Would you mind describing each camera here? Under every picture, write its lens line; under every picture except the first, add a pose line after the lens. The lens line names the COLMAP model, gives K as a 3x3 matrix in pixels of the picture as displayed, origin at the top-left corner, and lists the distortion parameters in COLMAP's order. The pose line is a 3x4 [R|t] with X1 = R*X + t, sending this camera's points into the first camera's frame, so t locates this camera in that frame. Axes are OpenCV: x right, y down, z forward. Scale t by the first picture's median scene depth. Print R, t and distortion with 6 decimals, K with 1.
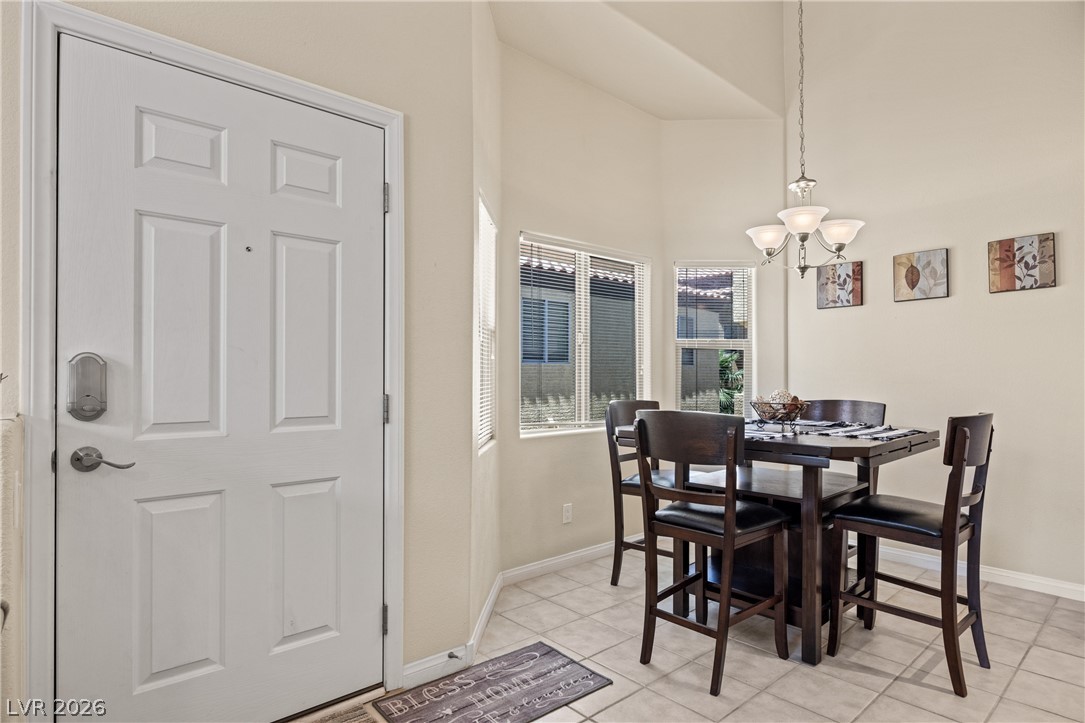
lens RADIAL K [[586.8, 0, 547.6], [0, 586.8, 372.9], [0, 0, 1]] dist [-0.006176, -0.000013]
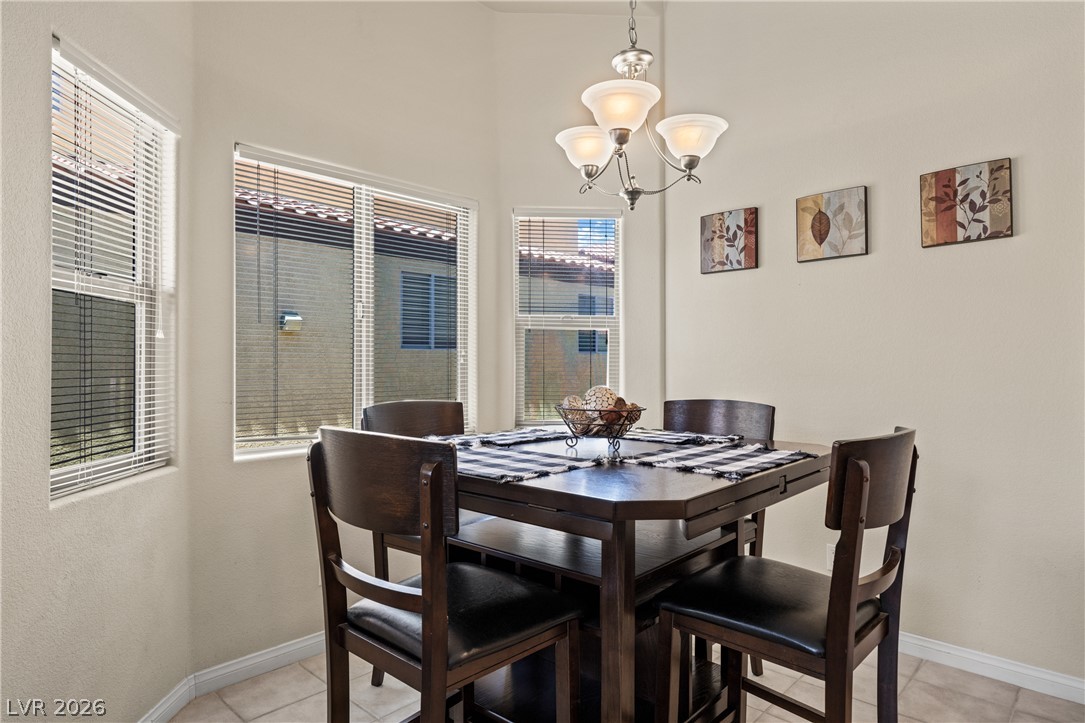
lens RADIAL K [[631.9, 0, 535.8], [0, 631.9, 360.8], [0, 0, 1]] dist [0.008340, 0.003678]
pose [[0.996603, 0.000300, 0.082355, 0.239143], [-0.000161, 0.999999, -0.001699, 0.001306], [-0.082355, 0.001680, 0.996602, 0.288604]]
